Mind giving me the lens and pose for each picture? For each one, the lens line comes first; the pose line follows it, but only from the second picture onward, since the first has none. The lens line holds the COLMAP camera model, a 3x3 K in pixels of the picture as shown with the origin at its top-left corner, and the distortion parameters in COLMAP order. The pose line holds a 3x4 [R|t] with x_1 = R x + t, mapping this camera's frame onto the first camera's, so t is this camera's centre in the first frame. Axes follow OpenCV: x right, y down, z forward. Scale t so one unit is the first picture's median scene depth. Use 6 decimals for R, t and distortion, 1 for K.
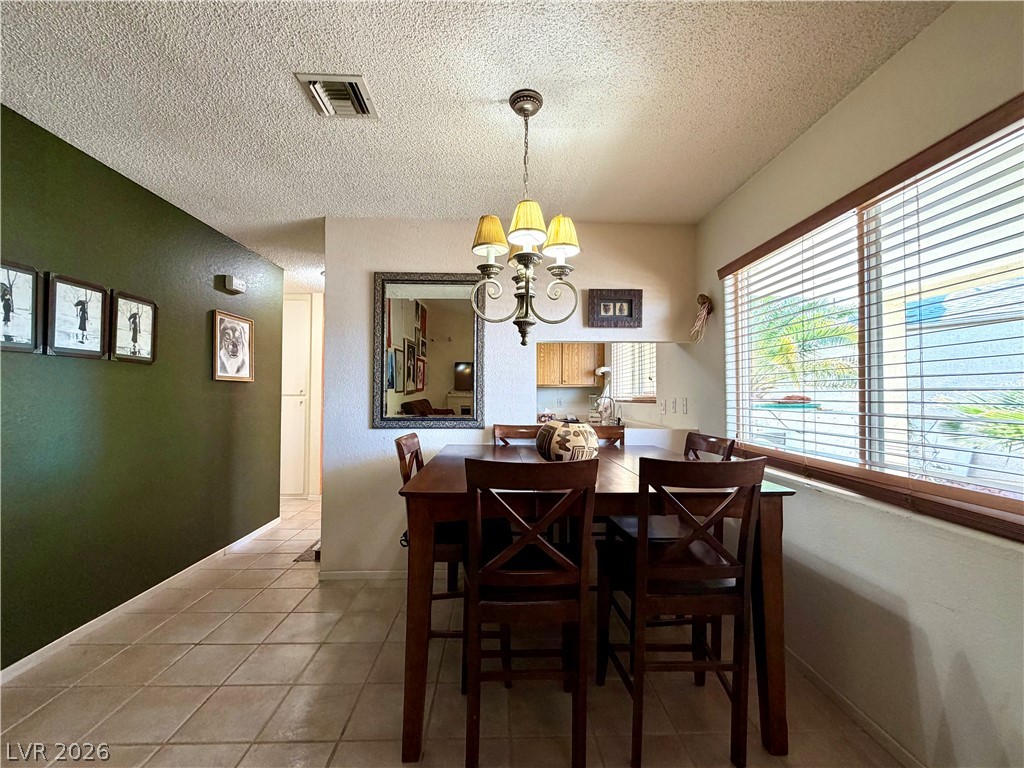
lens RADIAL K [[409.7, 0, 512.0], [0, 409.7, 384.0], [0, 0, 1]] dist [-0.000076, 0.000087]
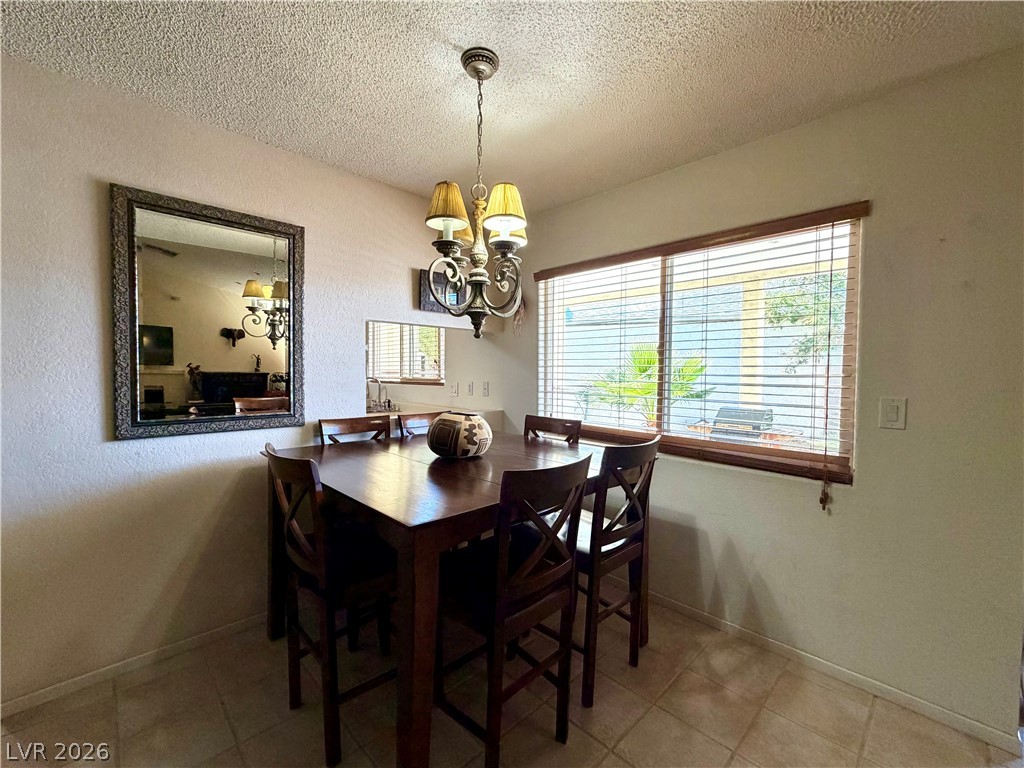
lens RADIAL K [[422.4, 0, 472.2], [0, 422.4, 380.6], [0, 0, 1]] dist [0.001225, -0.000125]
pose [[0.754311, -0.016515, 0.656309, -0.417912], [-0.023570, 0.998358, 0.052213, -0.033519], [-0.656094, -0.054854, 0.752683, 0.200324]]
